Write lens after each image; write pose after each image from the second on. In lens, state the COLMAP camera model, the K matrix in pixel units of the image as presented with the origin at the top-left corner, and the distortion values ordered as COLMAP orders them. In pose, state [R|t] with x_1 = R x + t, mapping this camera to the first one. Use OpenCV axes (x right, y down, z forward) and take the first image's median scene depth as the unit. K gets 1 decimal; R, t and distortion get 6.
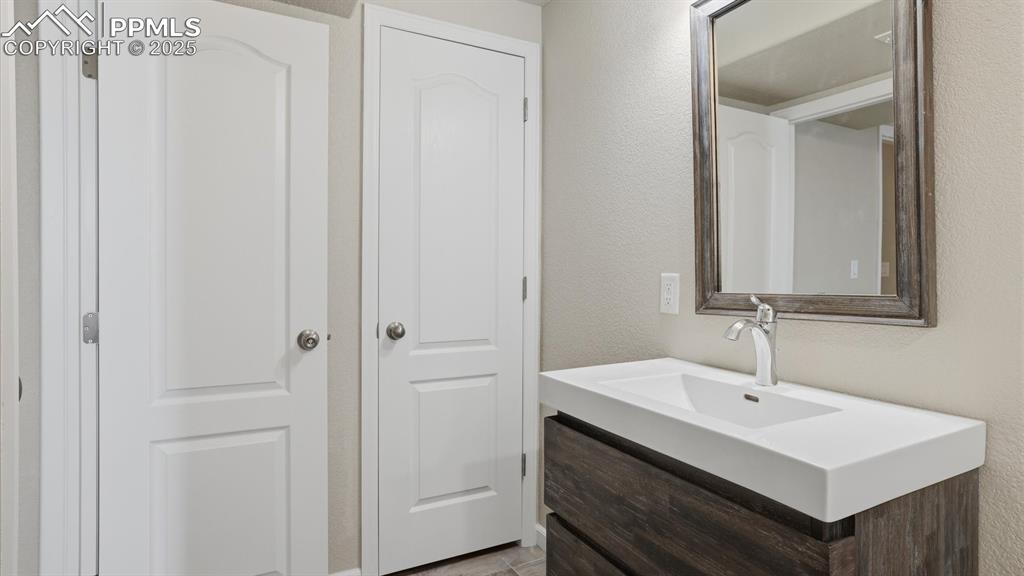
lens RADIAL K [[528.3, 0, 509.1], [0, 528.3, 283.9], [0, 0, 1]] dist [-0.007700, -0.000970]
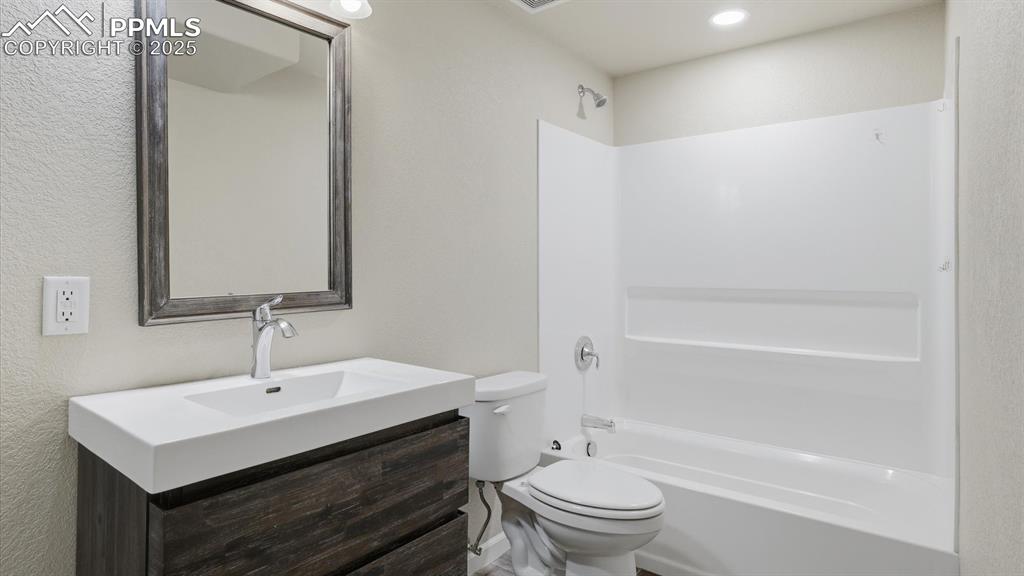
lens RADIAL K [[528.3, 0, 507.7], [0, 528.3, 276.8], [0, 0, 1]] dist [-0.007700, -0.000970]
pose [[-0.402398, -0.010579, 0.915404, -0.822786], [0.013087, 0.999765, 0.017306, -0.035031], [-0.915371, 0.018944, -0.402165, 1.101757]]
